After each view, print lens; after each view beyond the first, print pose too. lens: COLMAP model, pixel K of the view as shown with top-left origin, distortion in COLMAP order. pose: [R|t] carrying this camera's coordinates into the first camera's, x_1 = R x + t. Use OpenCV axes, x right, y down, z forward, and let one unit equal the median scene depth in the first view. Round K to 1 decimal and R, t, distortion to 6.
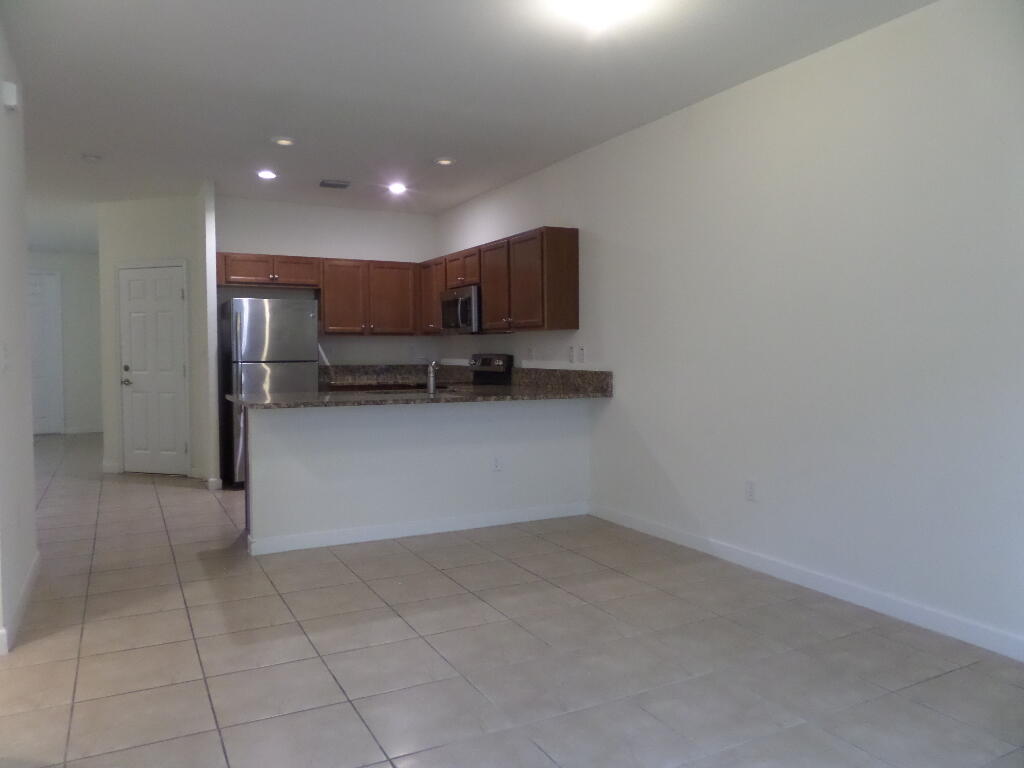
lens RADIAL K [[753.5, 0, 514.6], [0, 753.5, 382.2], [0, 0, 1]] dist [-0.002853, 0.001616]
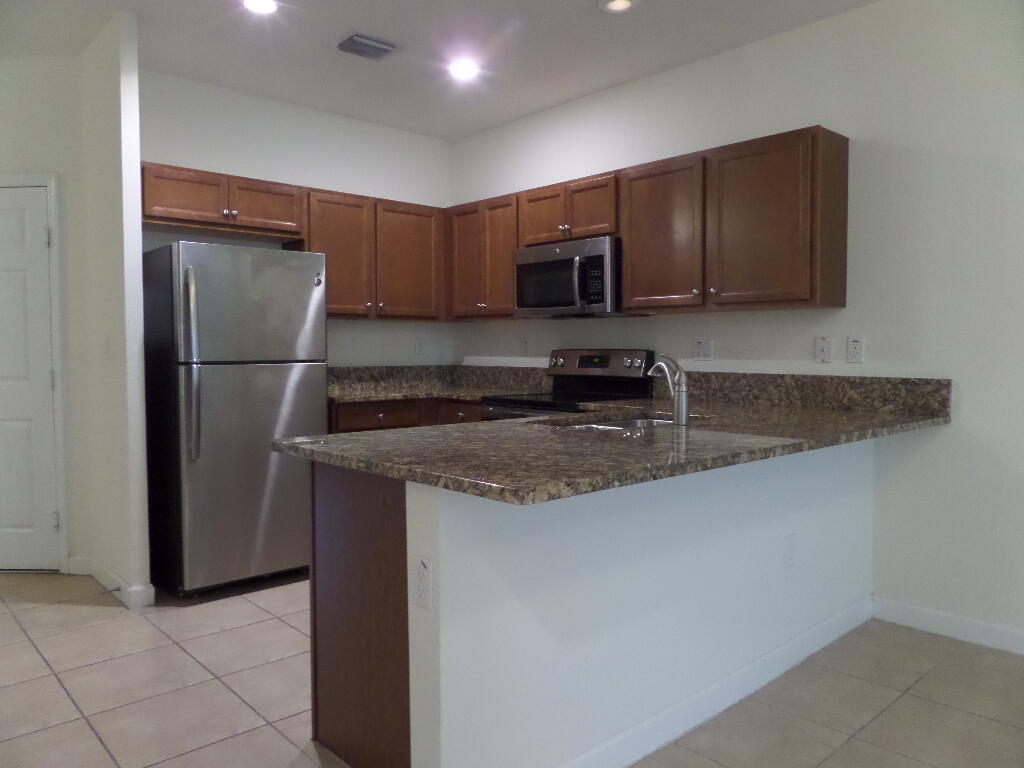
lens RADIAL K [[753.5, 0, 514.6], [0, 753.5, 382.2], [0, 0, 1]] dist [-0.002853, 0.001616]
pose [[0.965409, -0.009115, 0.260581, -0.272299], [0.008243, 0.999956, 0.004438, -0.013314], [-0.260610, -0.002137, 0.965442, 0.411351]]
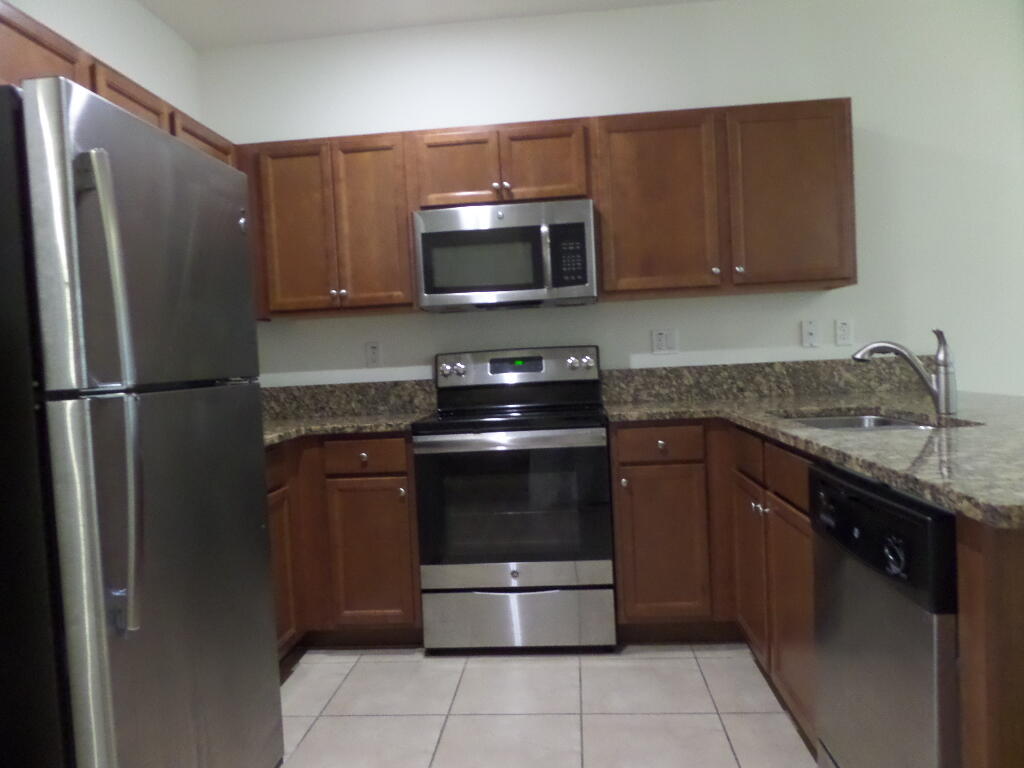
lens RADIAL K [[753.5, 0, 514.6], [0, 753.5, 382.2], [0, 0, 1]] dist [-0.002853, 0.001616]
pose [[0.536971, -0.052577, 0.841961, -0.459689], [0.085379, 0.996318, 0.007764, -0.020192], [-0.839269, 0.067716, 0.539483, 0.749470]]
